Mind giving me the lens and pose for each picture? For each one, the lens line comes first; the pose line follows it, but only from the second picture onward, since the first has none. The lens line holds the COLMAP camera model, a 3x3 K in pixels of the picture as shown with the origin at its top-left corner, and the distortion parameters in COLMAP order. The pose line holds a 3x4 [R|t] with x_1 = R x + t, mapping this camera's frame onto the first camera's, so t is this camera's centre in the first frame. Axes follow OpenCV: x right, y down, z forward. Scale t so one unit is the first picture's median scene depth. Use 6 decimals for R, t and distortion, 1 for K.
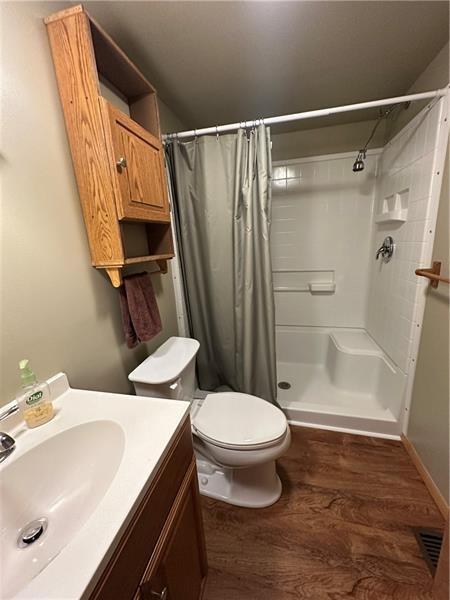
lens RADIAL K [[238.8, 0, 223.2], [0, 238.8, 298.3], [0, 0, 1]] dist [0.002551, 0.000290]
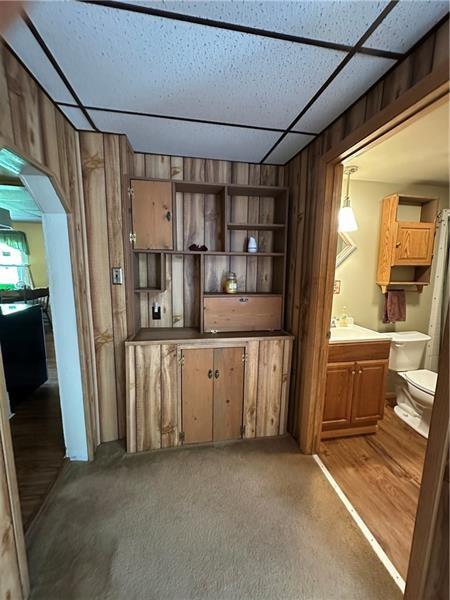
lens RADIAL K [[238.8, 0, 223.9], [0, 238.8, 299.7], [0, 0, 1]] dist [0.002551, 0.000290]
pose [[0.388712, 0.184829, -0.902630, 1.029354], [-0.248987, 0.964294, 0.090231, 0.183566], [0.887078, 0.189669, 0.420853, -1.304241]]
